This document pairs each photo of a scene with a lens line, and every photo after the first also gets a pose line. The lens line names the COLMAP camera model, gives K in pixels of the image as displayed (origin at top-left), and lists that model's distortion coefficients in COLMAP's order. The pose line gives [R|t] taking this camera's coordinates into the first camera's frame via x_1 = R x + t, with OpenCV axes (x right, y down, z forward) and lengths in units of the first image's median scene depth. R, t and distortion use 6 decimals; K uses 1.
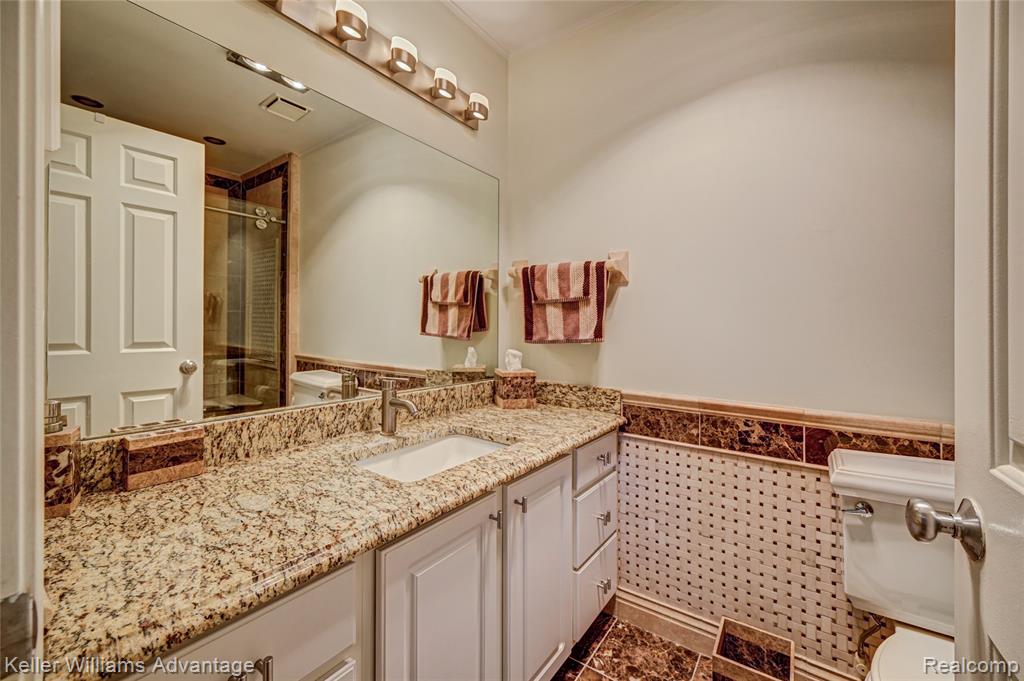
lens RADIAL K [[403.6, 0, 531.0], [0, 403.6, 321.1], [0, 0, 1]] dist [-0.004131, 0.000576]
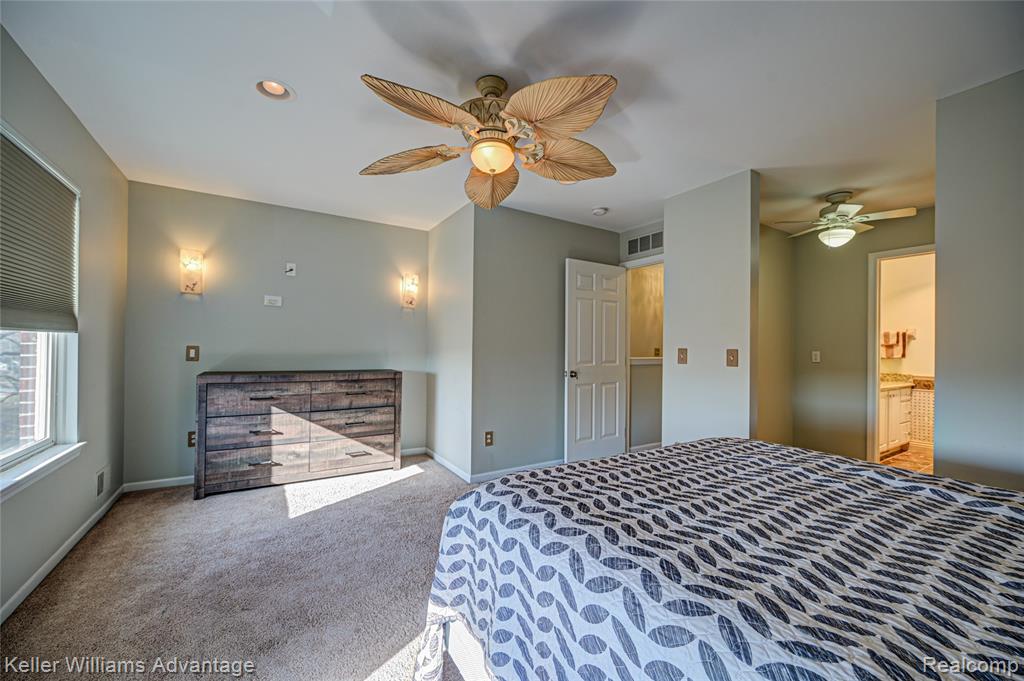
lens RADIAL K [[403.6, 0, 509.1], [0, 403.6, 348.7], [0, 0, 1]] dist [-0.004131, 0.000576]
pose [[0.915364, 0.008743, -0.402533, -1.328193], [-0.009207, 0.999957, 0.000783, 0.002338], [0.402523, 0.002989, 0.915405, -2.965137]]
